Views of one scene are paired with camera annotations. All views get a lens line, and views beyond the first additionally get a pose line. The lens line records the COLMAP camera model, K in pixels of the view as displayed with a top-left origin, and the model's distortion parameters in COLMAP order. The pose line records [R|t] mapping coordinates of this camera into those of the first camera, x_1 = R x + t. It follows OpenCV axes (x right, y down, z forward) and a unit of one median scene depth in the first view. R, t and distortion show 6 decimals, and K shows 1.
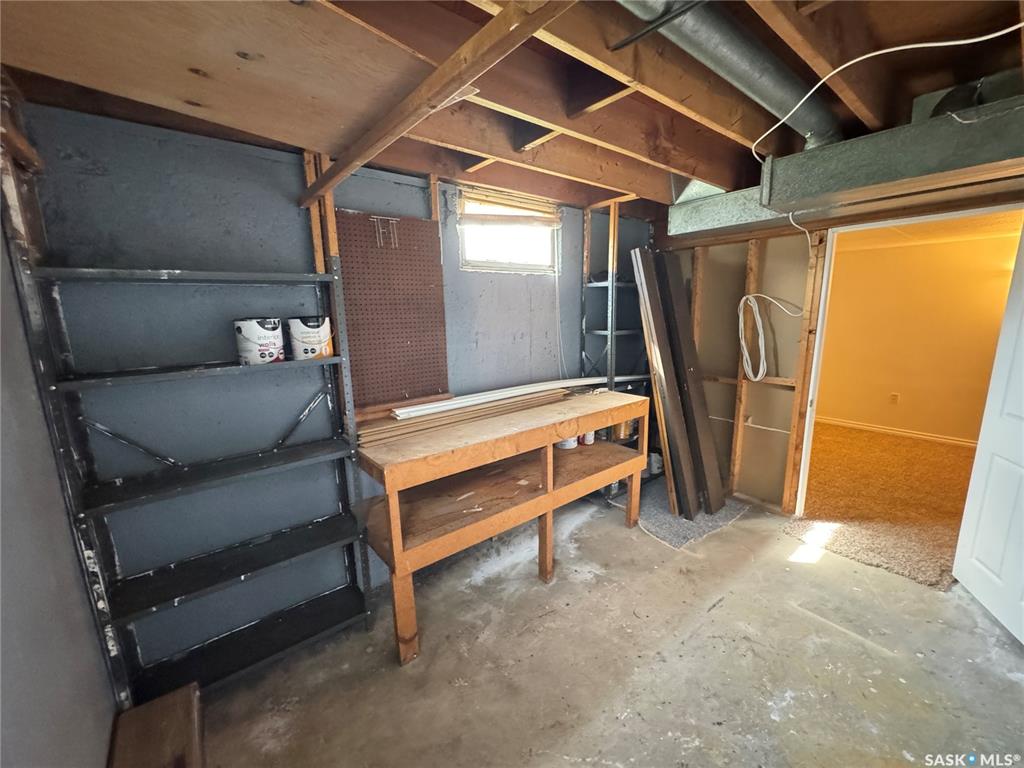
lens RADIAL K [[406.9, 0, 509.1], [0, 406.9, 383.9], [0, 0, 1]] dist [-0.006302, 0.000768]
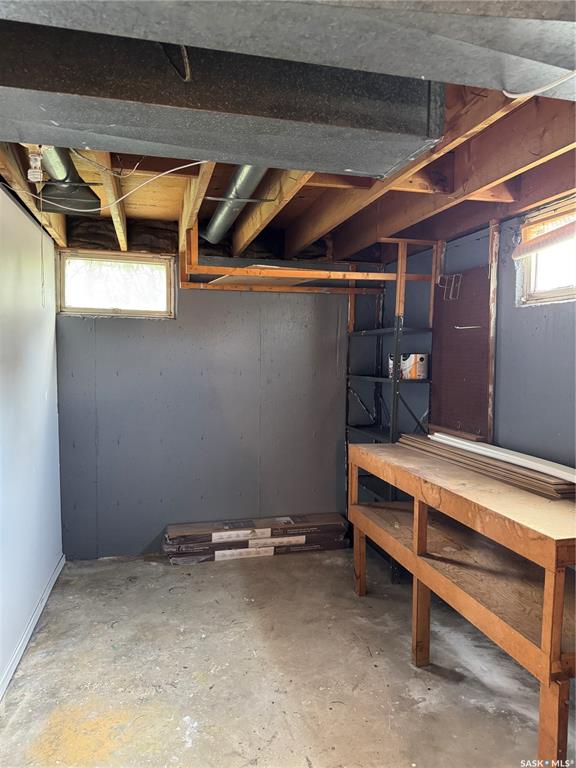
lens RADIAL K [[531.9, 0, 286.6], [0, 531.9, 384.6], [0, 0, 1]] dist [-0.007805, -0.003022]
pose [[-0.401290, 0.075174, -0.912861, 1.255905], [-0.169593, 0.973296, 0.154703, -0.227660], [0.900114, 0.216896, -0.377825, 1.114404]]
